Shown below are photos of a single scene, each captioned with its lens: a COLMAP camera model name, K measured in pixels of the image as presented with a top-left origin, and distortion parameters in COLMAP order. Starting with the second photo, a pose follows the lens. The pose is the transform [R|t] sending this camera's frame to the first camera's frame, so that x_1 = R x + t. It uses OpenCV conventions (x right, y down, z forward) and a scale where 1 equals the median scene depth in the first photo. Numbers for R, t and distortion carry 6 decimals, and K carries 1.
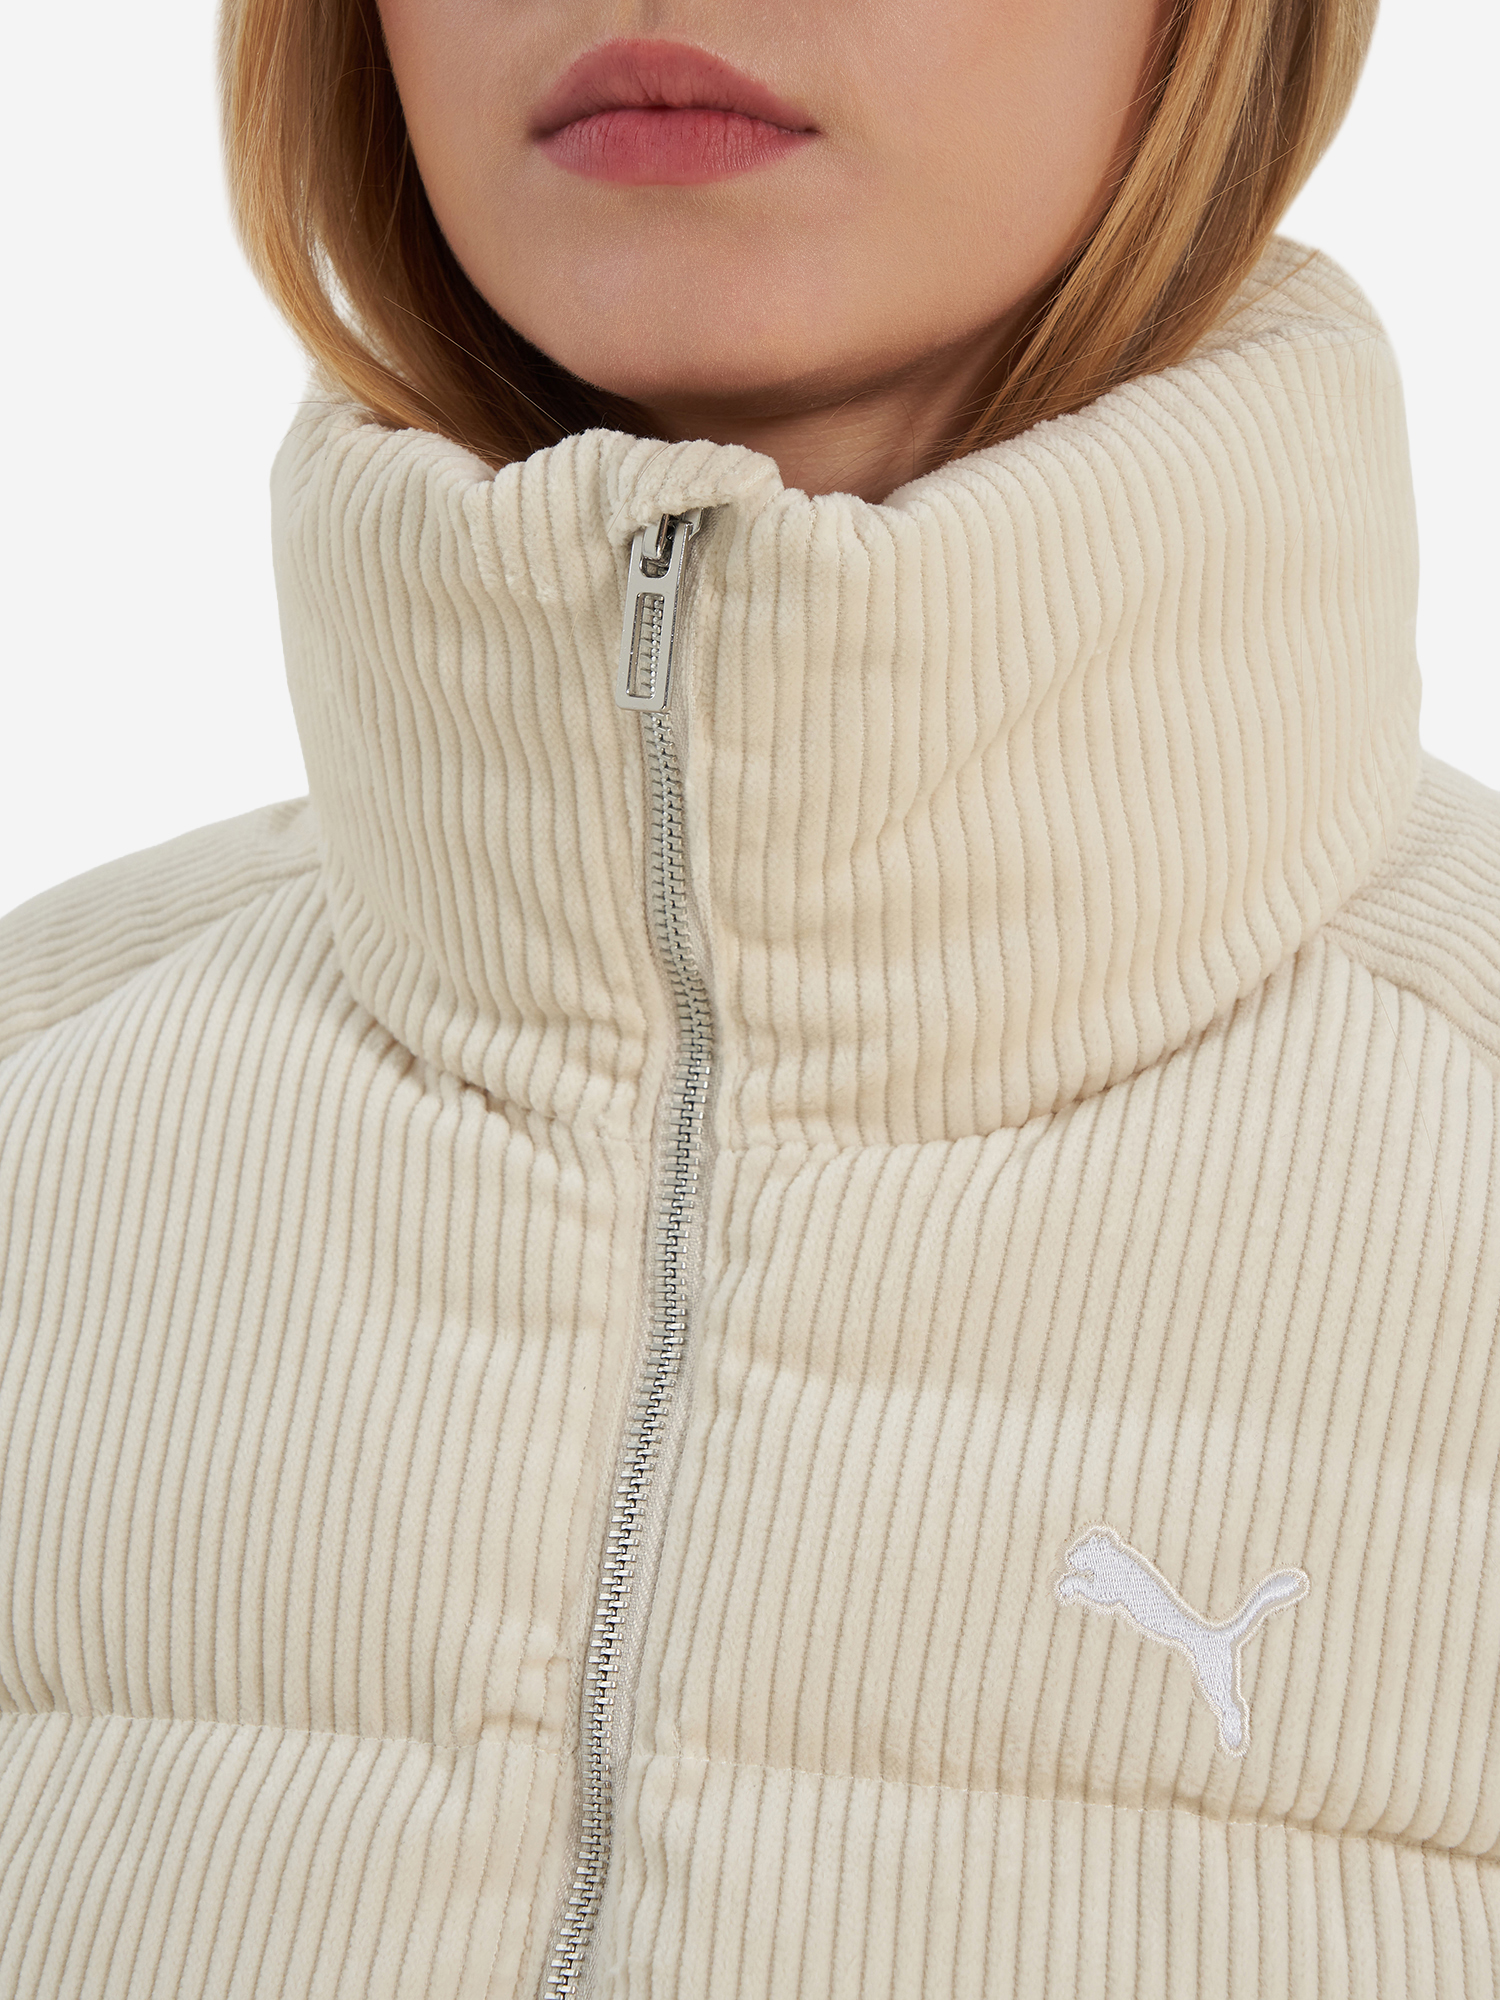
lens RADIAL K [[4367.2, 0, 750.0], [0, 4367.2, 1000.0], [0, 0, 1]] dist [0.046630, 0.468093]
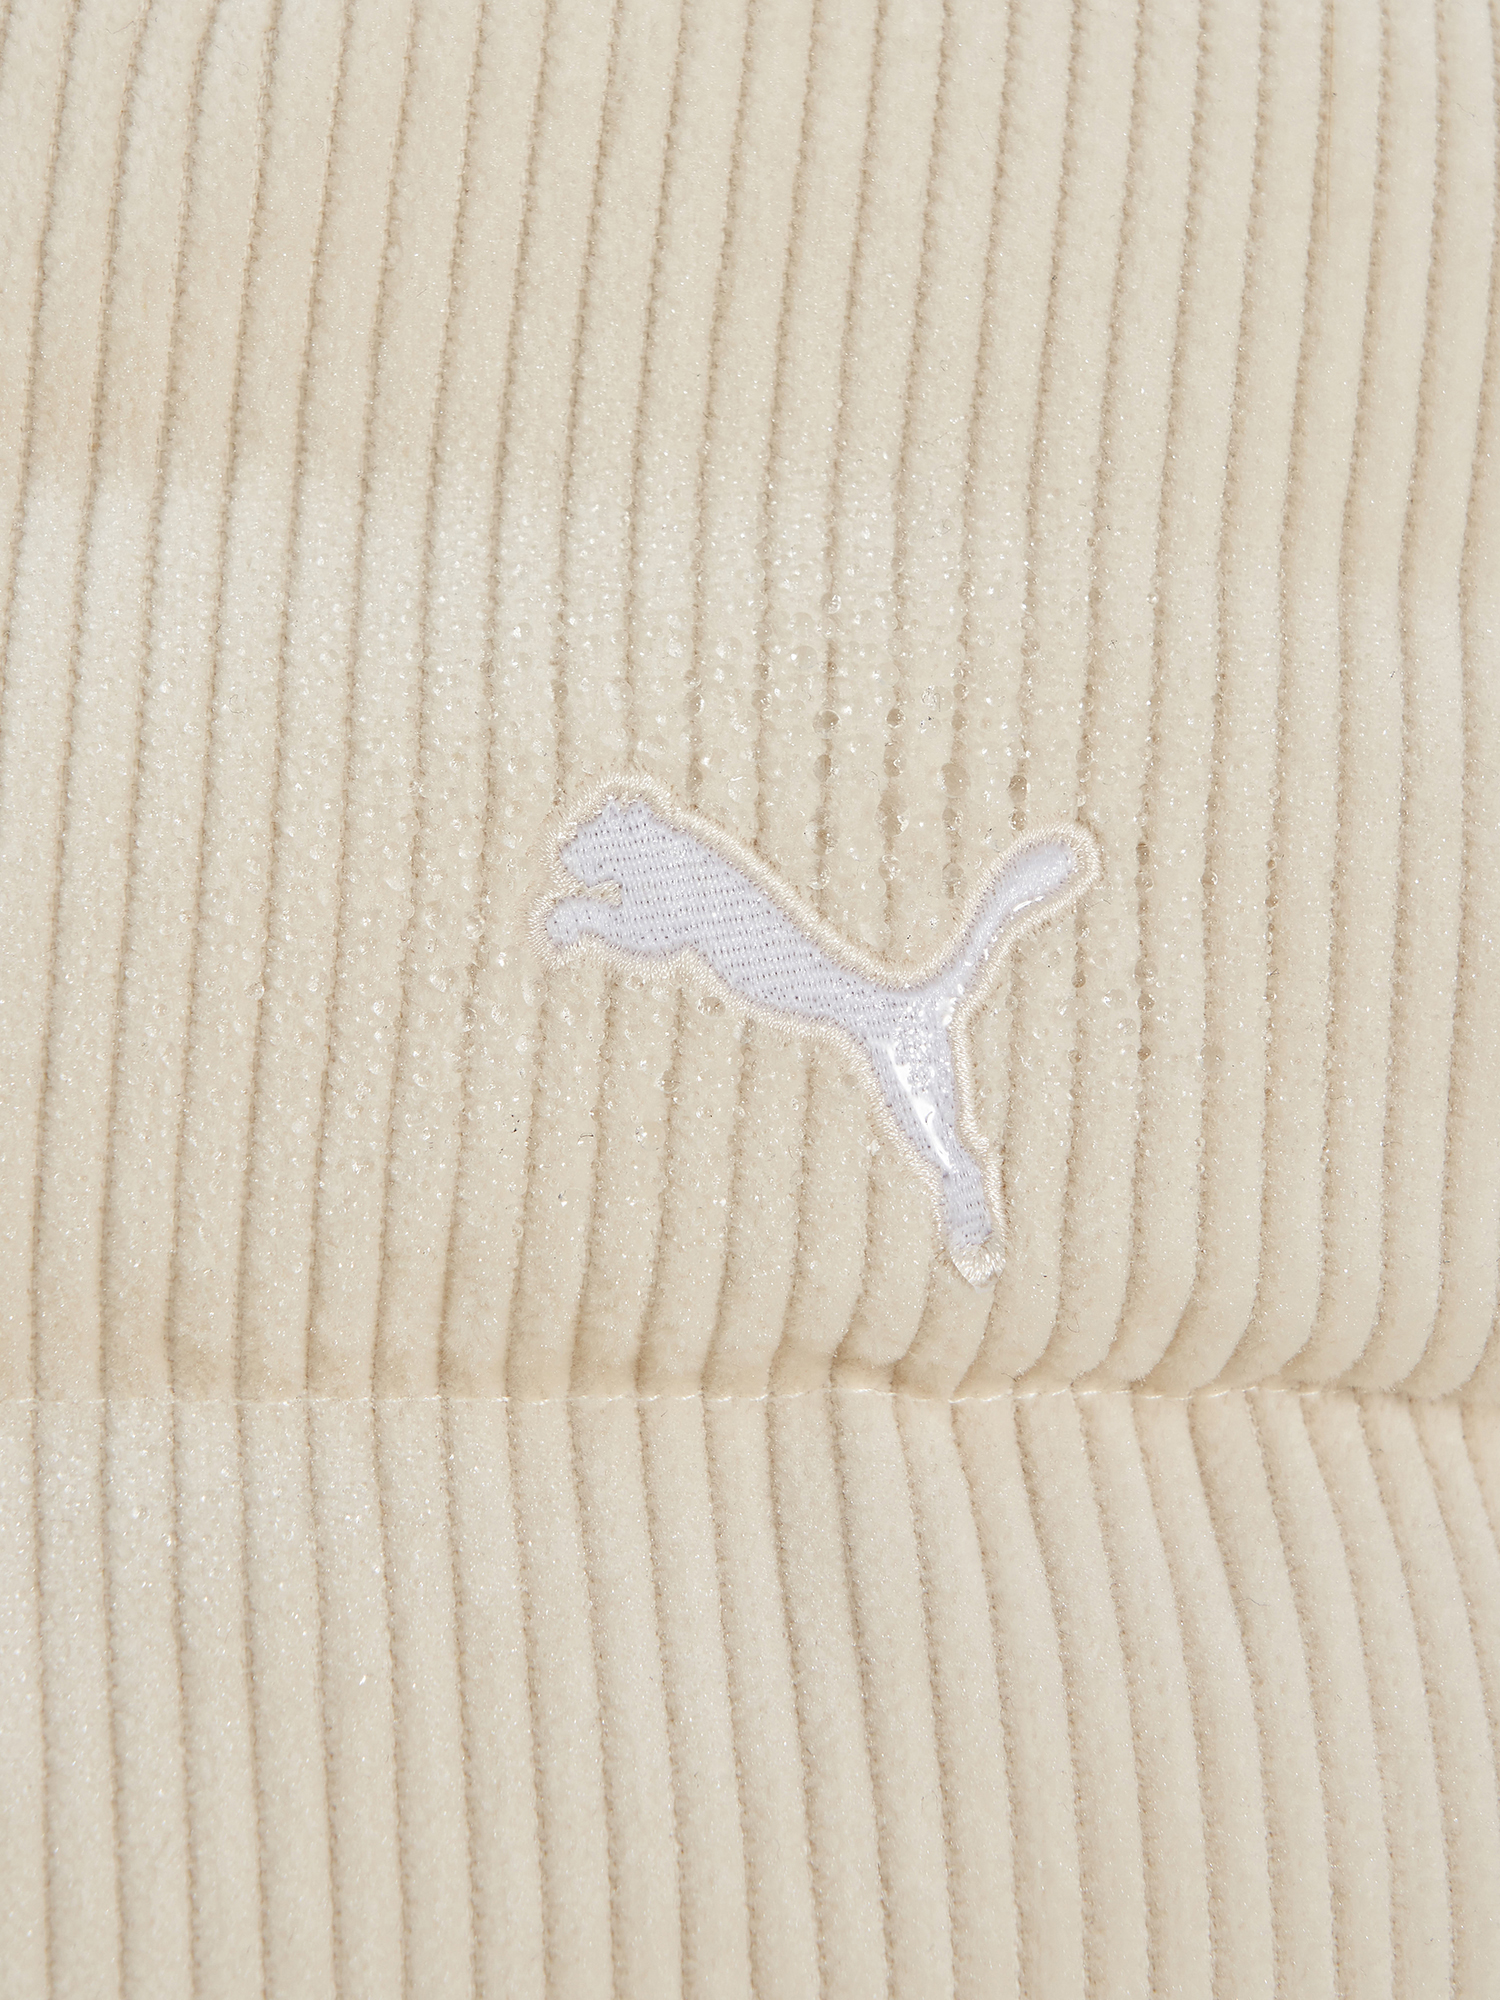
lens RADIAL K [[5898.2, 0, 750.0], [0, 5898.2, 1000.0], [0, 0, 1]] dist [-0.036537, -0.660221]
pose [[0.977498, -0.108058, 0.181164, -0.015857], [0.061098, 0.967049, 0.247152, -0.001523], [-0.201901, -0.230522, 0.951891, 0.438673]]
